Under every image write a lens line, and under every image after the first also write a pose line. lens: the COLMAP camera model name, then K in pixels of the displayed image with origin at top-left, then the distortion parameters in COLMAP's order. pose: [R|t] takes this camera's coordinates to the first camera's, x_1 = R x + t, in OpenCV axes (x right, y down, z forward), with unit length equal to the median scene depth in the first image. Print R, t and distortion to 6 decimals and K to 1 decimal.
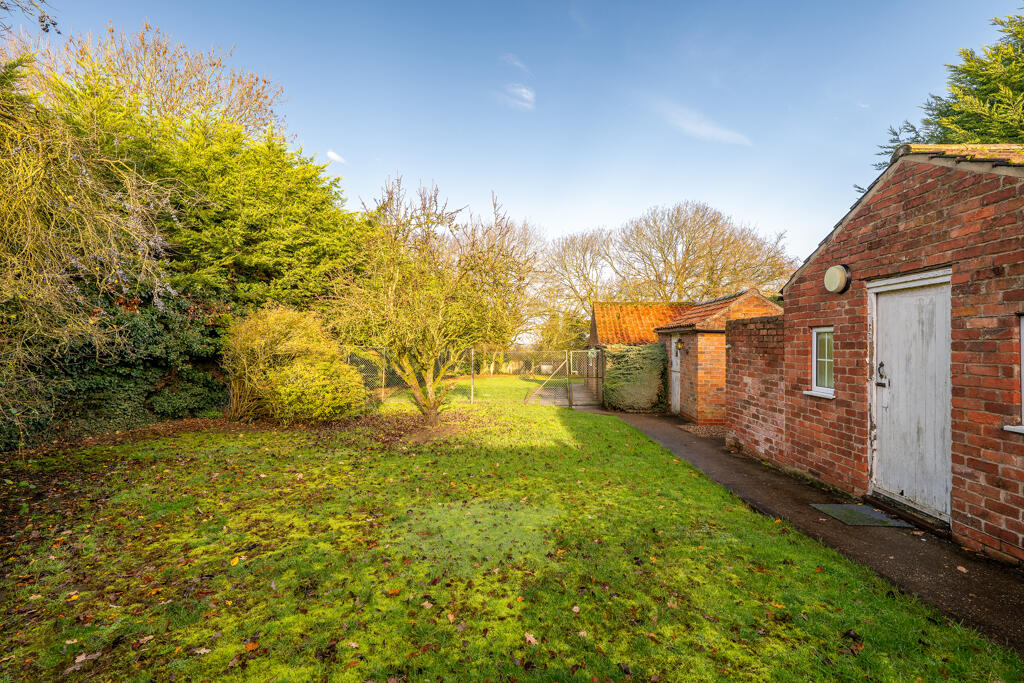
lens RADIAL K [[465.0, 0, 514.0], [0, 465.0, 343.0], [0, 0, 1]] dist [-0.003949, -0.000249]
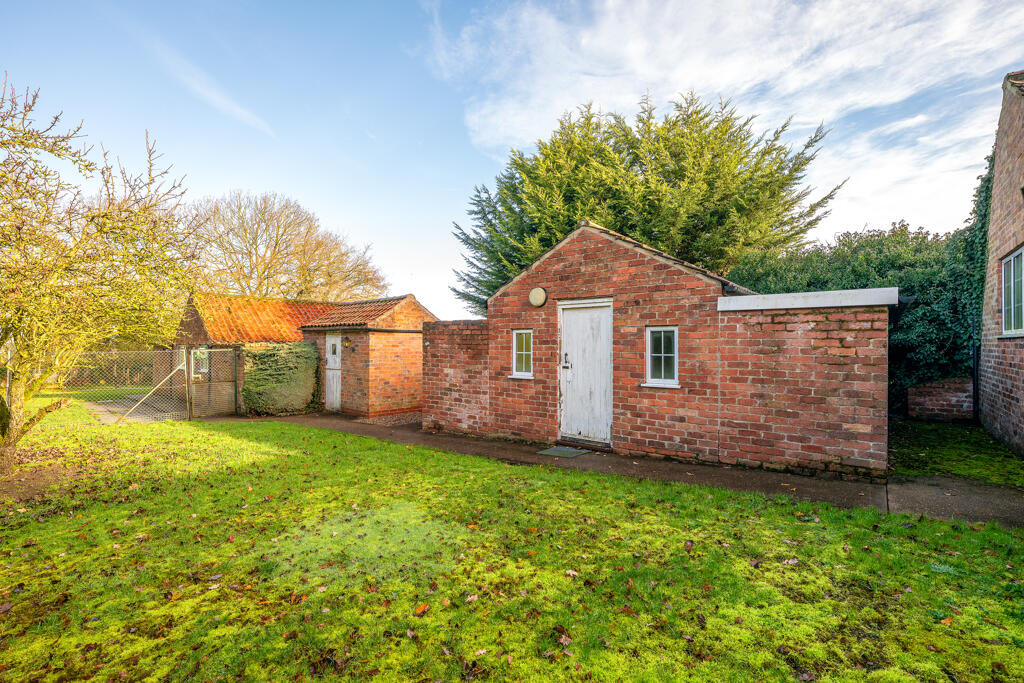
lens RADIAL K [[465.0, 0, 514.8], [0, 465.0, 342.7], [0, 0, 1]] dist [-0.003949, -0.000249]
pose [[0.594555, 0.002727, 0.804050, -0.552145], [-0.002731, 0.999995, -0.001372, 0.008963], [-0.804050, -0.001380, 0.594560, 0.195729]]
